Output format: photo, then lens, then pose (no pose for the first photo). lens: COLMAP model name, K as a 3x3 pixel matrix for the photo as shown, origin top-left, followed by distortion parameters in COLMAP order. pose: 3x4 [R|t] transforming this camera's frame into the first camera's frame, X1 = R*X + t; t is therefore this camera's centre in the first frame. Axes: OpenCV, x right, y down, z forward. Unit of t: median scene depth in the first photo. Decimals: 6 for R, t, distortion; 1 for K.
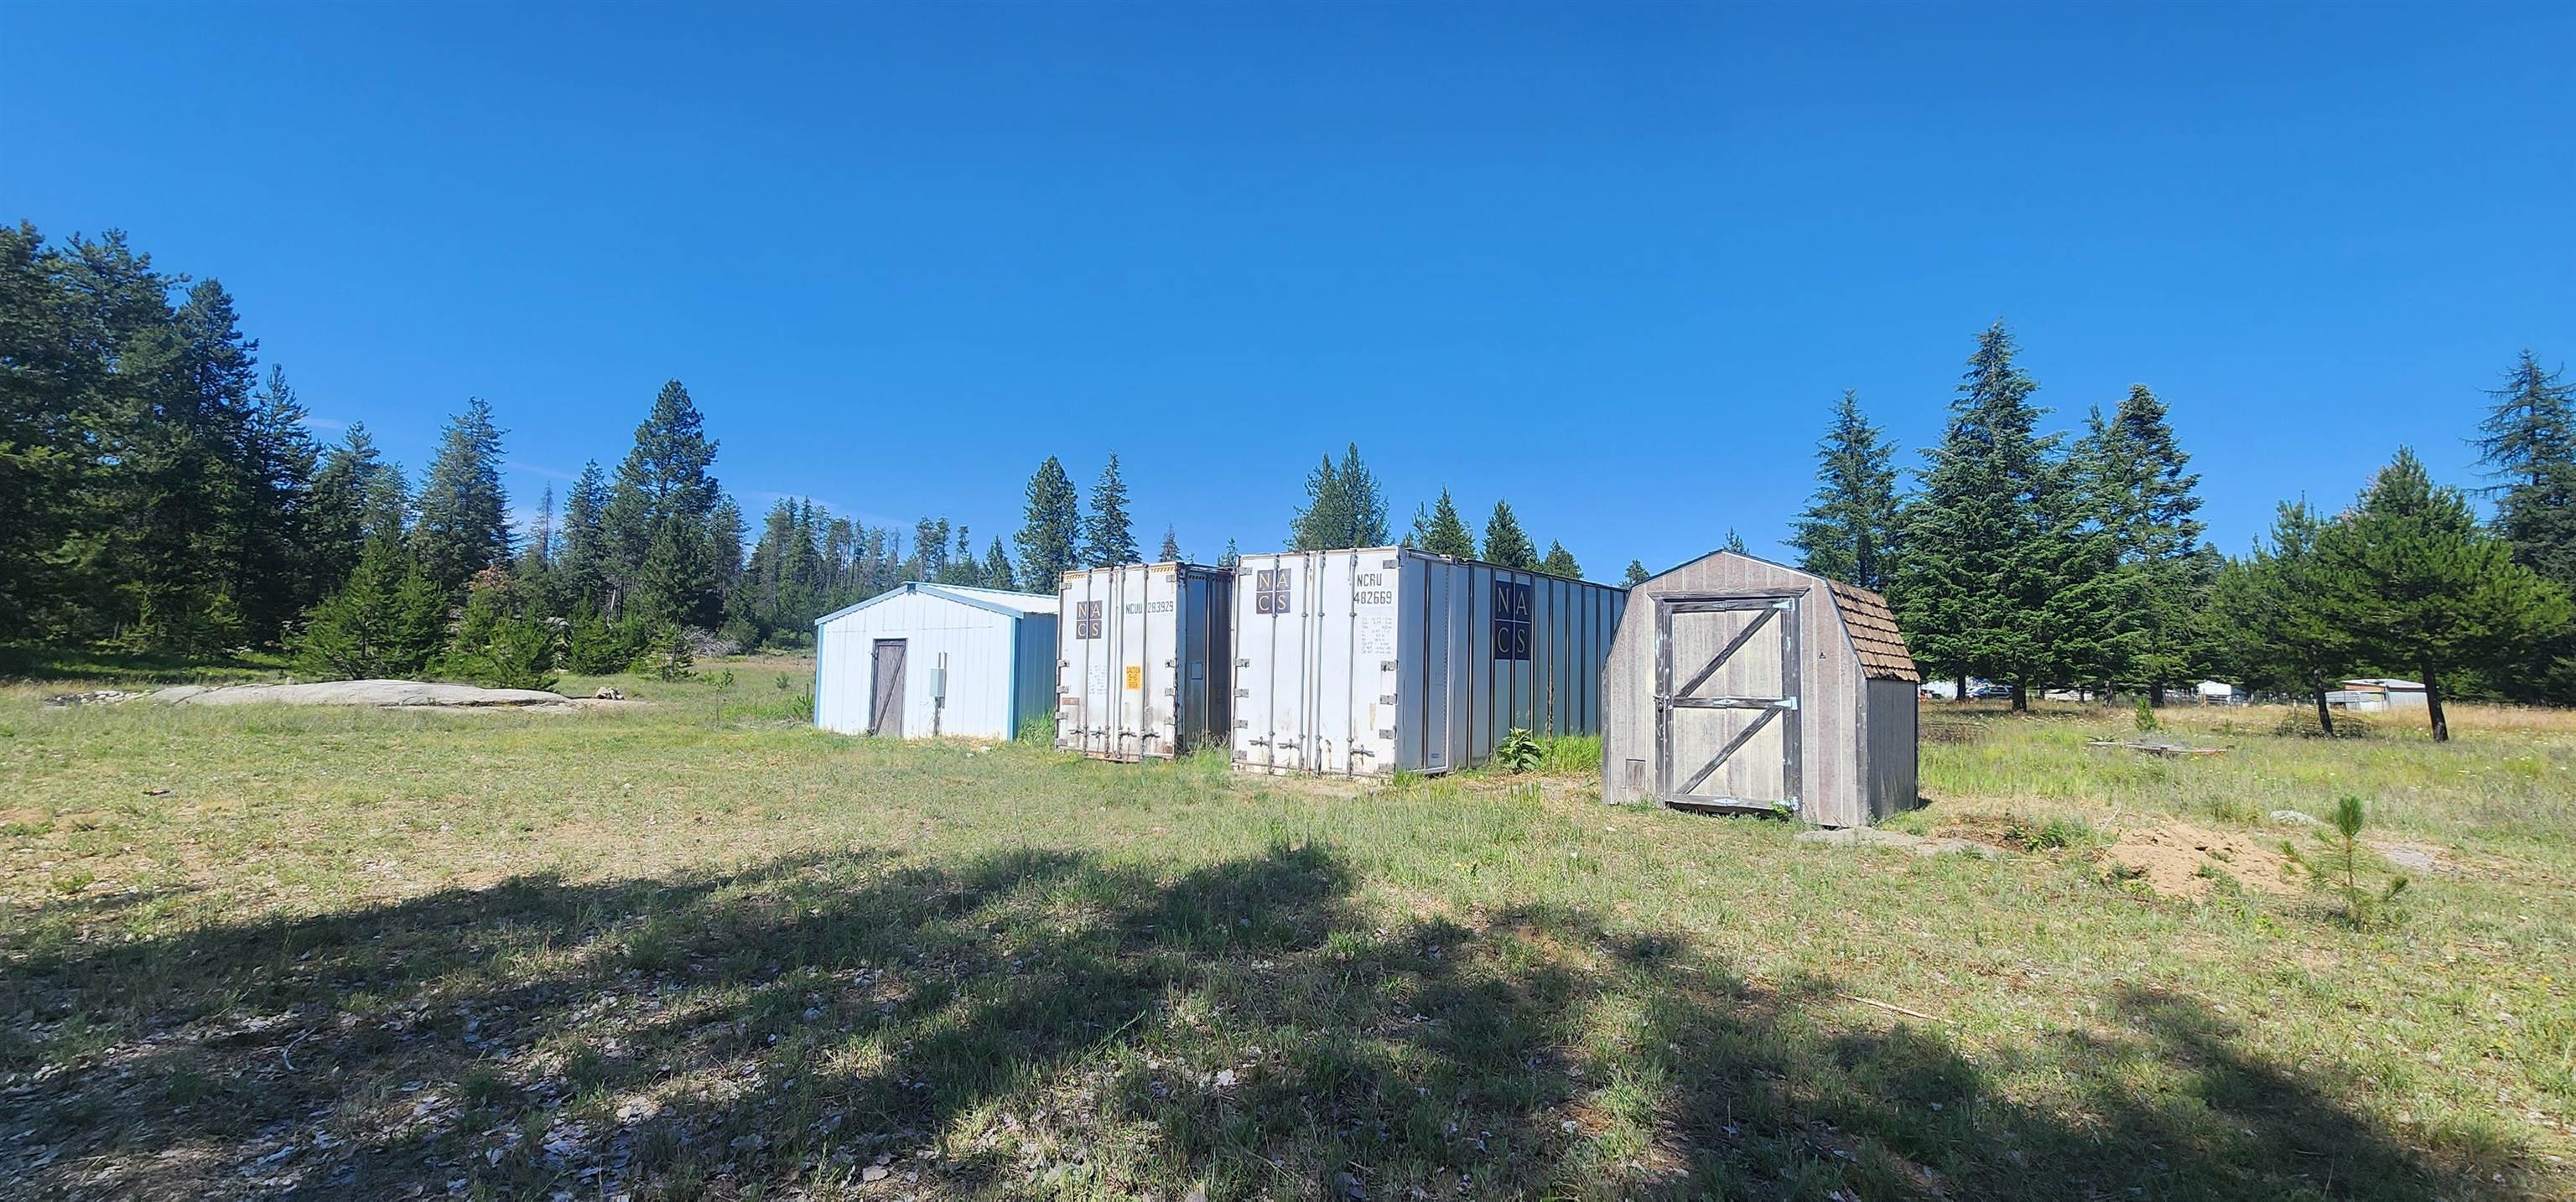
lens RADIAL K [[1057.4, 0, 1296.0], [0, 1057.4, 597.5], [0, 0, 1]] dist [-0.001252, 0.000447]
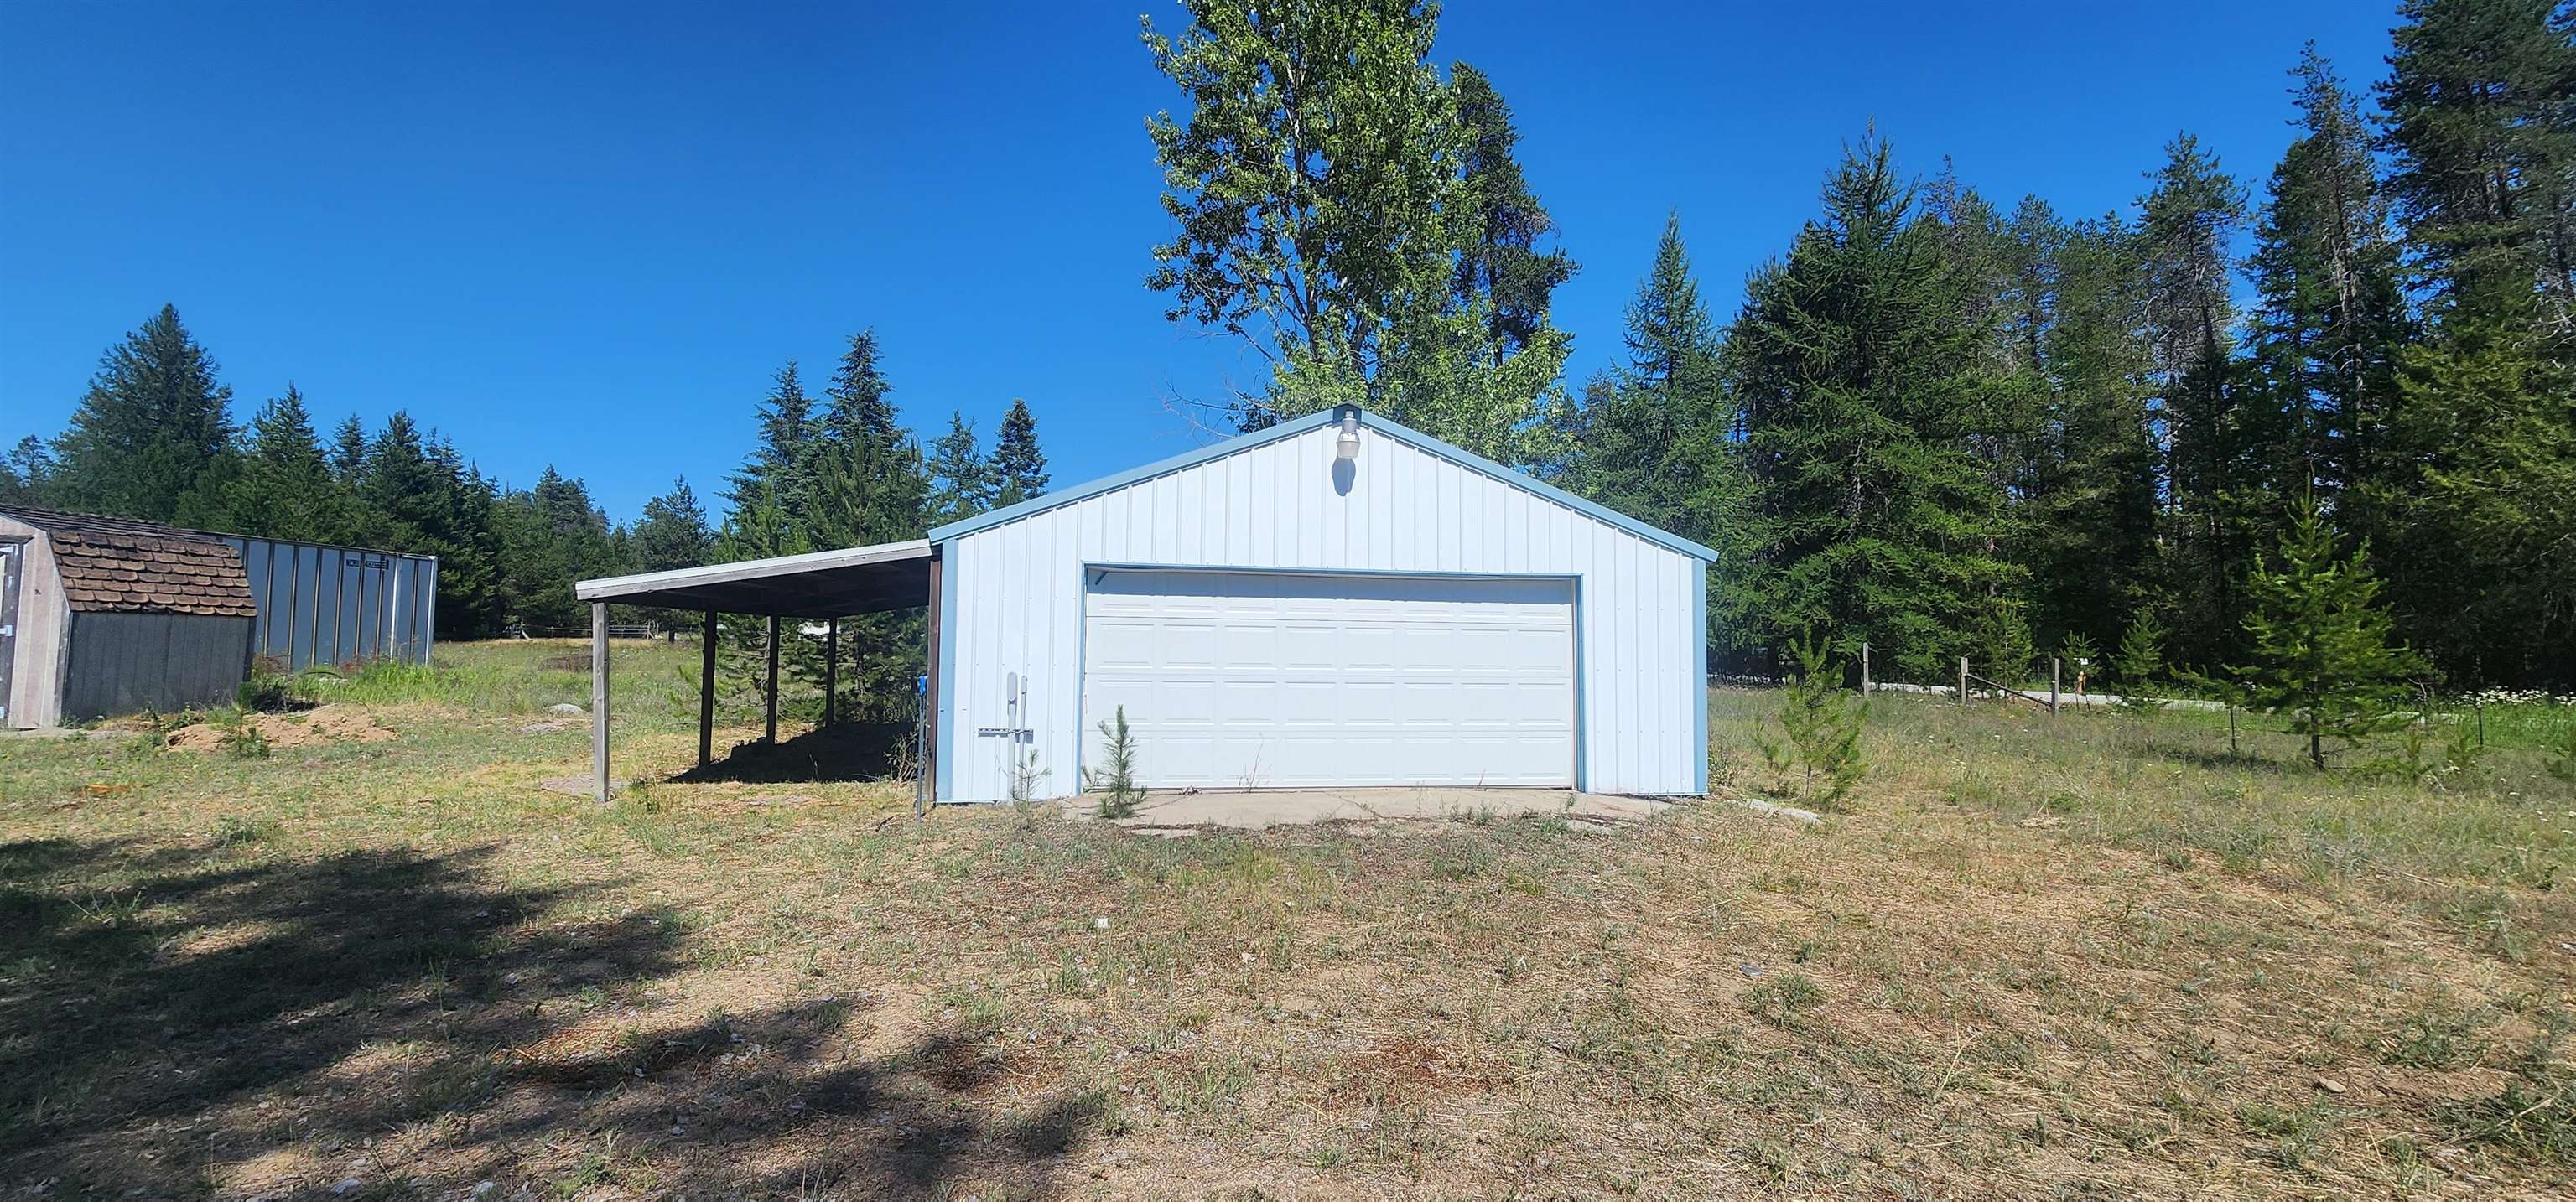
lens RADIAL K [[1057.4, 0, 1289.0], [0, 1057.4, 590.8], [0, 0, 1]] dist [-0.001252, 0.000447]
pose [[0.688332, 0.034602, 0.724570, 0.131977], [-0.065862, 0.997717, 0.014921, -0.013193], [-0.722400, -0.057993, 0.689039, -0.196168]]
